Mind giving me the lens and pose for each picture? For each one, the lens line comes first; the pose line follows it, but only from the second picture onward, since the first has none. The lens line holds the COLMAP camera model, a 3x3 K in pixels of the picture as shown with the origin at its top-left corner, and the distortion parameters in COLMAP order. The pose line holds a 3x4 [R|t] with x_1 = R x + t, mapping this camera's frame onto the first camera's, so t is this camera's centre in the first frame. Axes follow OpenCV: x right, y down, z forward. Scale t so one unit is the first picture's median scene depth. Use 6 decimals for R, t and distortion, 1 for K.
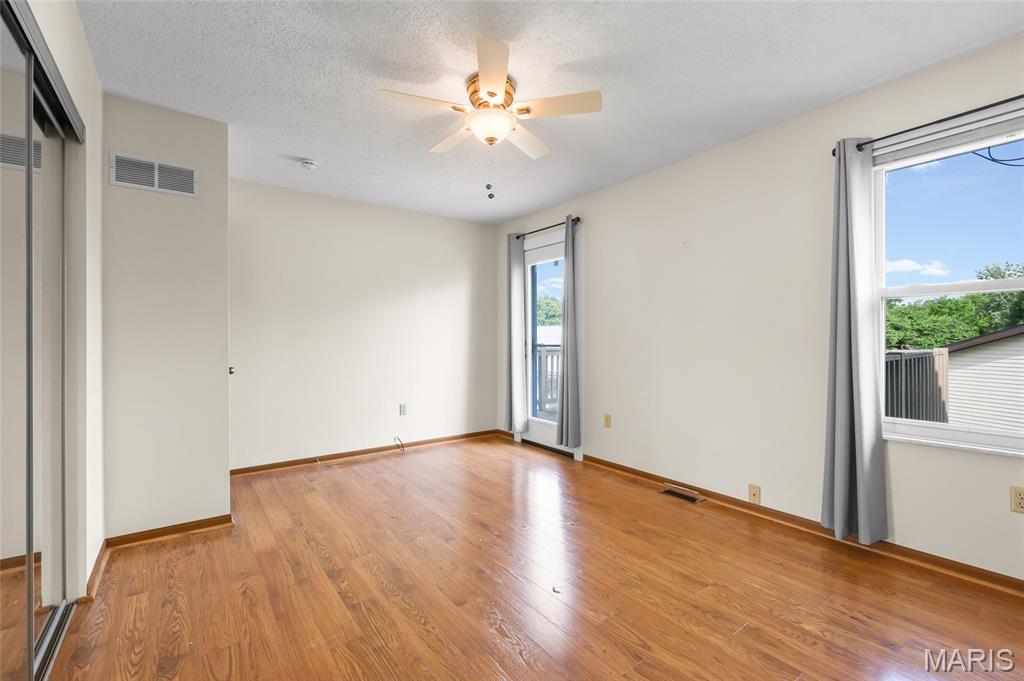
lens RADIAL K [[445.1, 0, 506.2], [0, 445.1, 337.4], [0, 0, 1]] dist [0.004407, 0.000448]
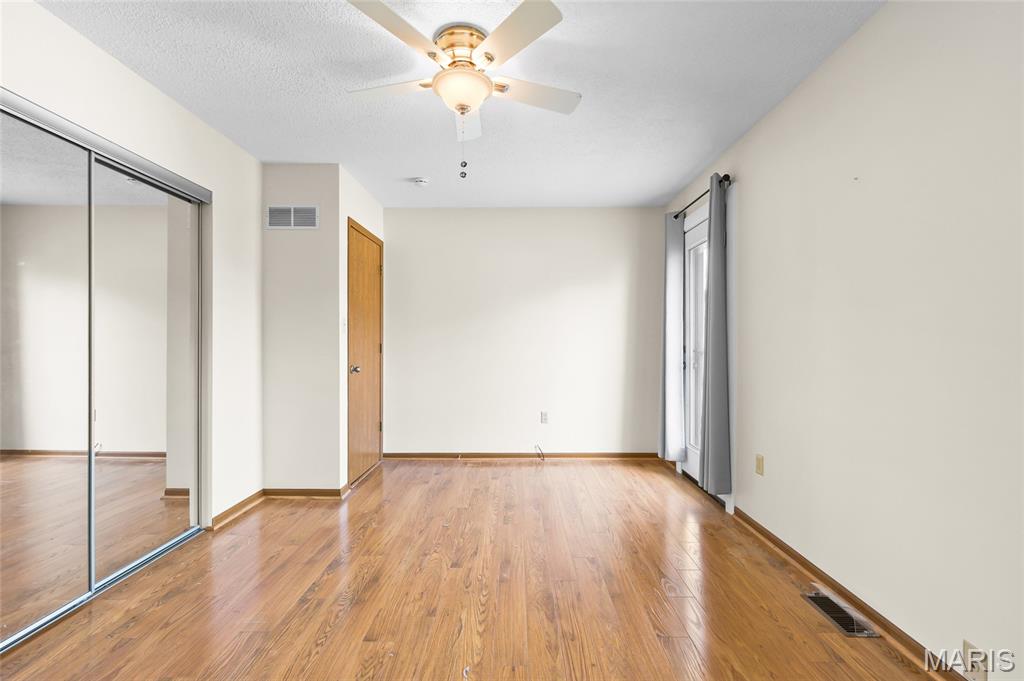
lens RADIAL K [[445.1, 0, 510.5], [0, 445.1, 340.9], [0, 0, 1]] dist [0.004407, 0.000448]
pose [[0.800917, 0.000461, -0.598775, 0.462752], [-0.001428, 0.999998, -0.001140, -0.001215], [0.598773, 0.001768, 0.800917, 0.315653]]
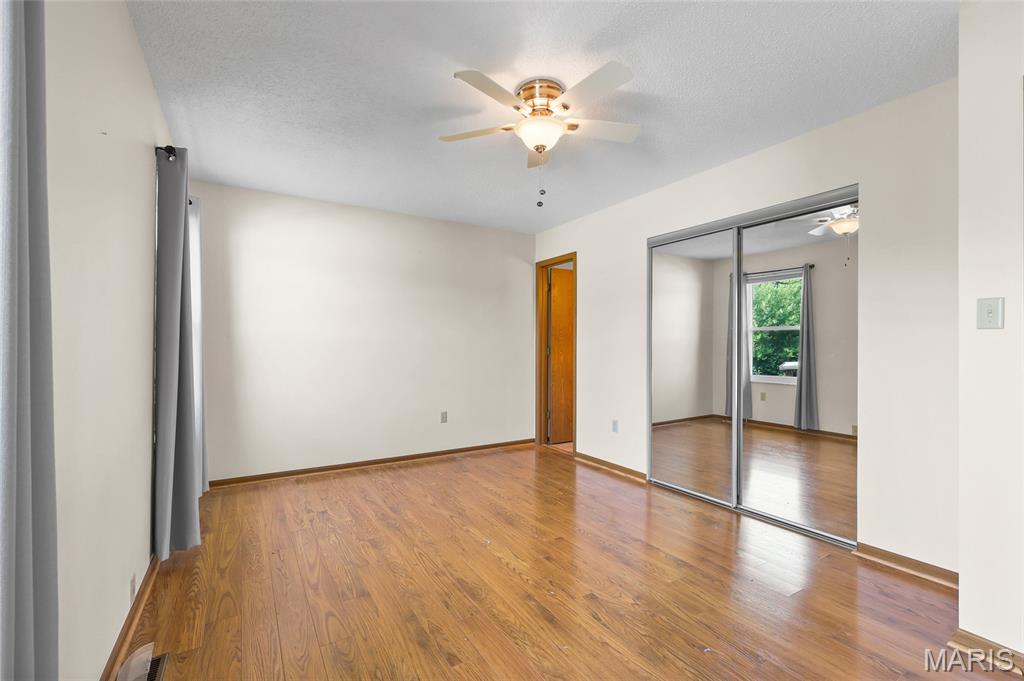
lens RADIAL K [[445.1, 0, 512.7], [0, 445.1, 345.1], [0, 0, 1]] dist [0.004407, 0.000448]
pose [[-0.996673, 0.002683, 0.081460, -0.049813], [0.002666, 0.999996, -0.000320, -0.002687], [-0.081461, -0.000101, -0.996677, 1.674577]]
